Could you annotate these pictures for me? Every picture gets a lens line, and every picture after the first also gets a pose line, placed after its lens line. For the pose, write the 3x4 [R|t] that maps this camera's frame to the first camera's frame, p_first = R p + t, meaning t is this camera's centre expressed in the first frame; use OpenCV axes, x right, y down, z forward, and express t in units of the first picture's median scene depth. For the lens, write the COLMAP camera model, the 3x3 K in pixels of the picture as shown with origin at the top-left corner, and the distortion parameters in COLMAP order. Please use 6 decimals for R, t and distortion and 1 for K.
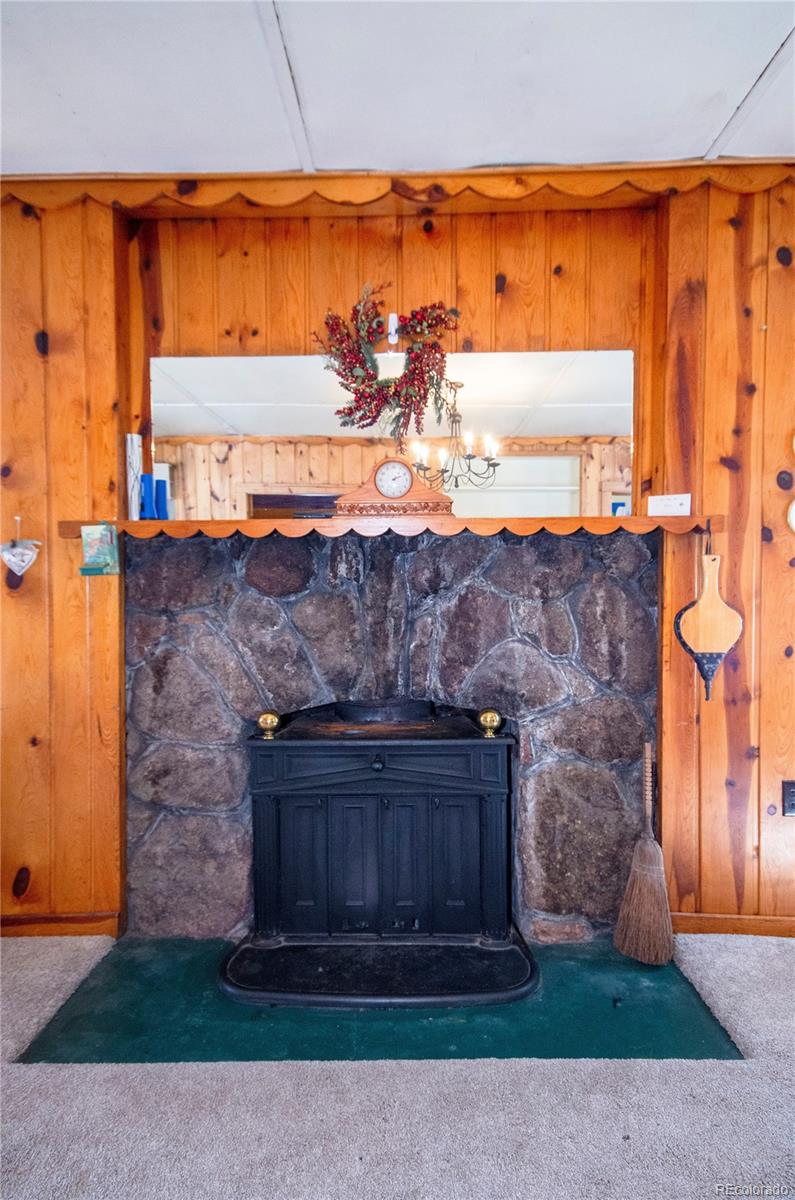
lens RADIAL K [[636.6, 0, 397.5], [0, 636.6, 600.0], [0, 0, 1]] dist [0.012117, 0.000719]
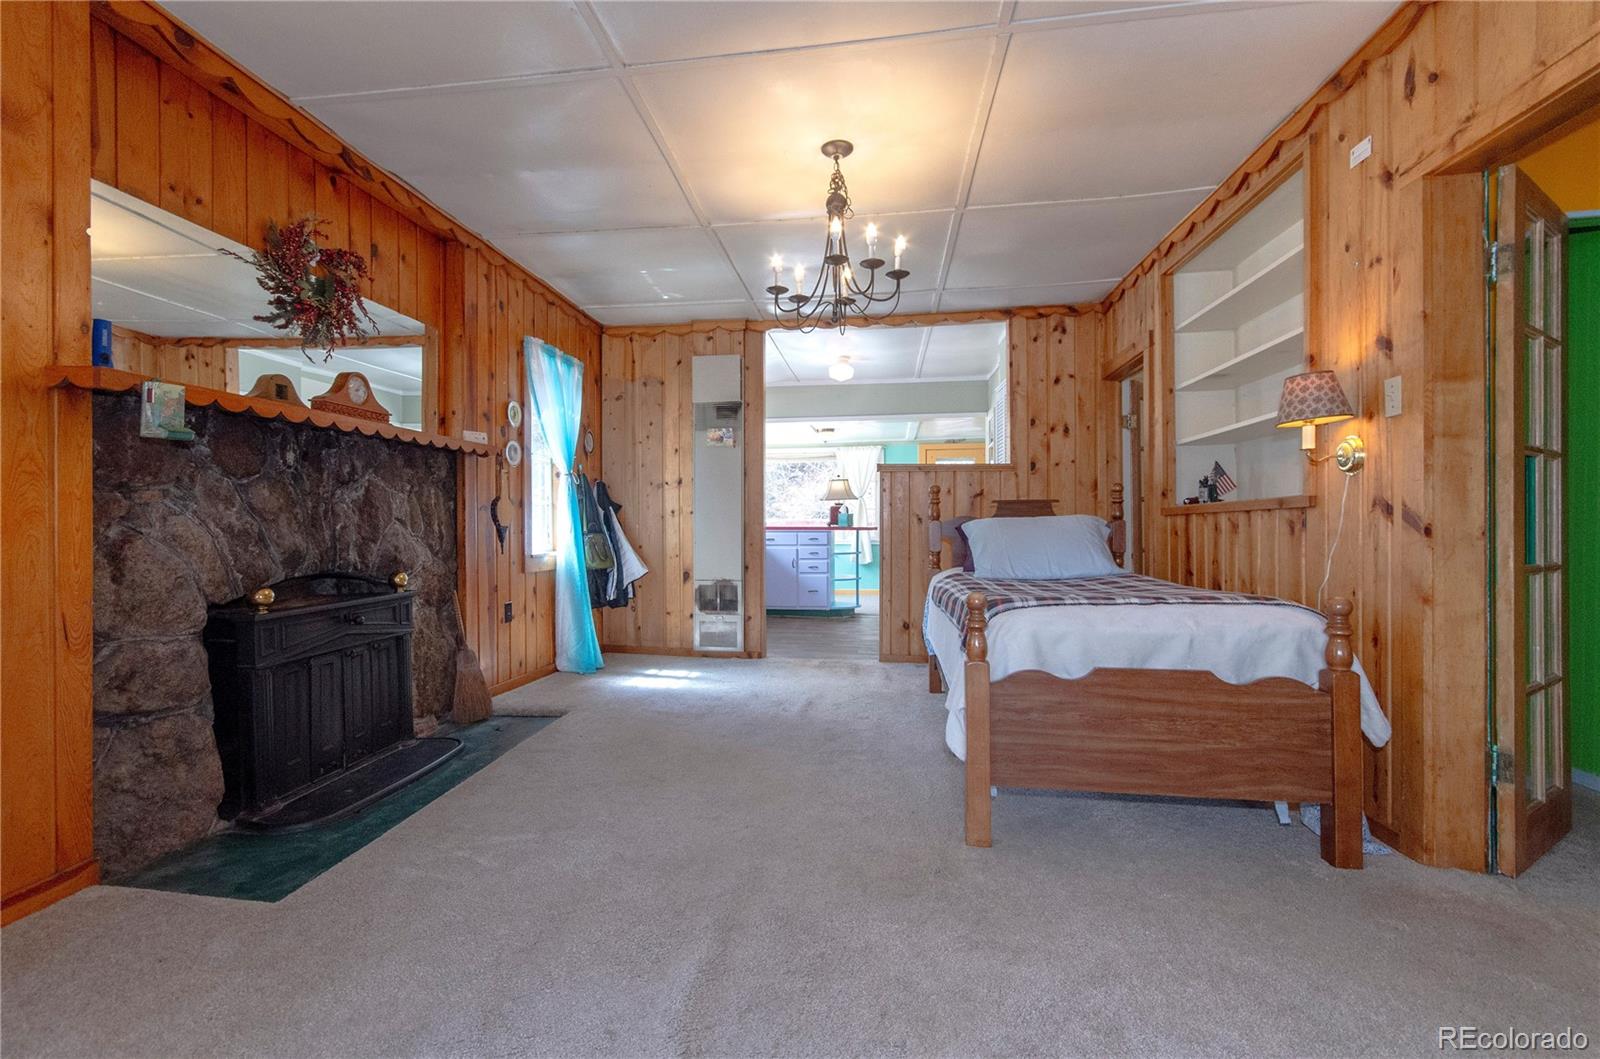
lens RADIAL K [[722.6, 0, 796.9], [0, 722.6, 546.9], [0, 0, 1]] dist [0.001638, 0.000128]
pose [[0.085593, -0.025850, 0.995995, -1.256803], [0.035659, 0.999102, 0.022866, 0.108948], [-0.995692, 0.033559, 0.086438, 0.027705]]
